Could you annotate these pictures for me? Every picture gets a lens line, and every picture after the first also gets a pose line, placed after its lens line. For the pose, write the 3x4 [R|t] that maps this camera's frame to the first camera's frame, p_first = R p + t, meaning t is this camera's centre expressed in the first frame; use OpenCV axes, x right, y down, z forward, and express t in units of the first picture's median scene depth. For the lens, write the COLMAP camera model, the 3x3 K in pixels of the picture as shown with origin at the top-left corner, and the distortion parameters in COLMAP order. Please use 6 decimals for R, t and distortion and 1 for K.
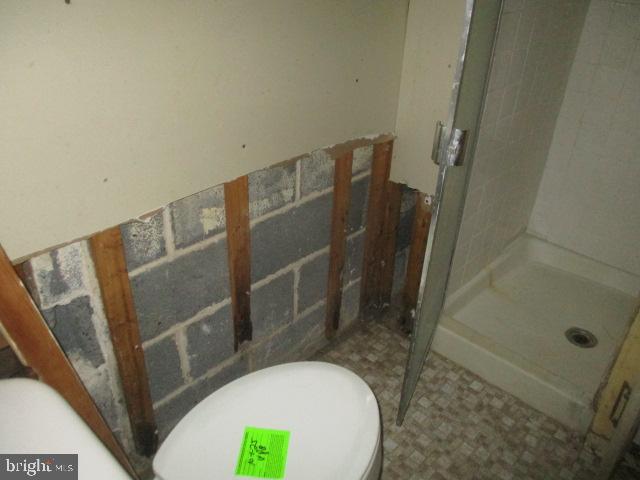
lens RADIAL K [[529.4, 0, 318.8], [0, 529.4, 239.1], [0, 0, 1]] dist [-0.033732, 0.024400]
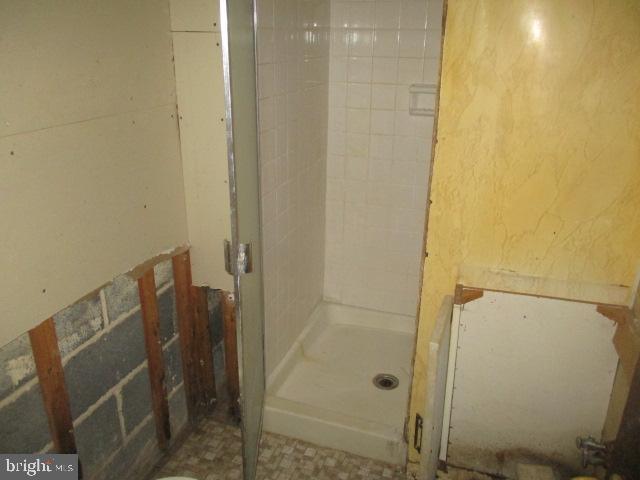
lens RADIAL K [[529.4, 0, 323.1], [0, 529.4, 239.1], [0, 0, 1]] dist [-0.033732, 0.024400]
pose [[0.914098, -0.169176, 0.368517, -0.003917], [0.220486, 0.970087, -0.101570, -0.035688], [-0.340310, 0.174098, 0.924056, -0.102592]]
